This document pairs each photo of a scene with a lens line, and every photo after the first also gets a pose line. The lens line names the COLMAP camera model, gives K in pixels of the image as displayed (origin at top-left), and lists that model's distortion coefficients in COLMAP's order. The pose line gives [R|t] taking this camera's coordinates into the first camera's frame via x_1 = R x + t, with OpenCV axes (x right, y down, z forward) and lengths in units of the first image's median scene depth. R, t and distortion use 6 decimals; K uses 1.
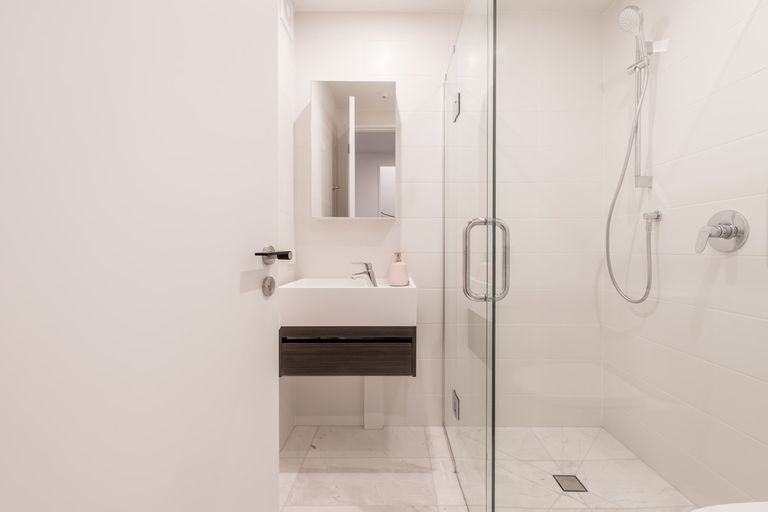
lens RADIAL K [[331.5, 0, 385.4], [0, 331.5, 259.1], [0, 0, 1]] dist [-0.000552, -0.000297]
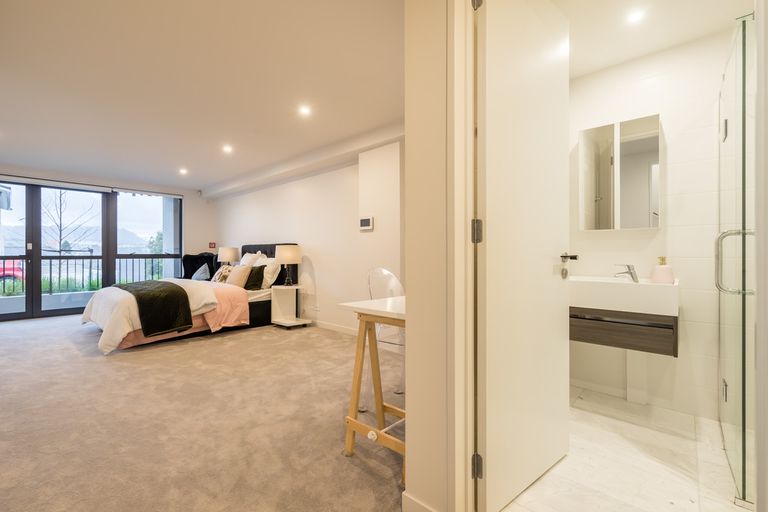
lens RADIAL K [[331.5, 0, 385.4], [0, 331.5, 259.1], [0, 0, 1]] dist [-0.000552, -0.000297]
pose [[0.756706, -0.000508, -0.653755, 0.065947], [-0.010359, 0.999865, -0.012767, 0.014143], [0.653673, 0.016433, 0.756599, -0.563243]]
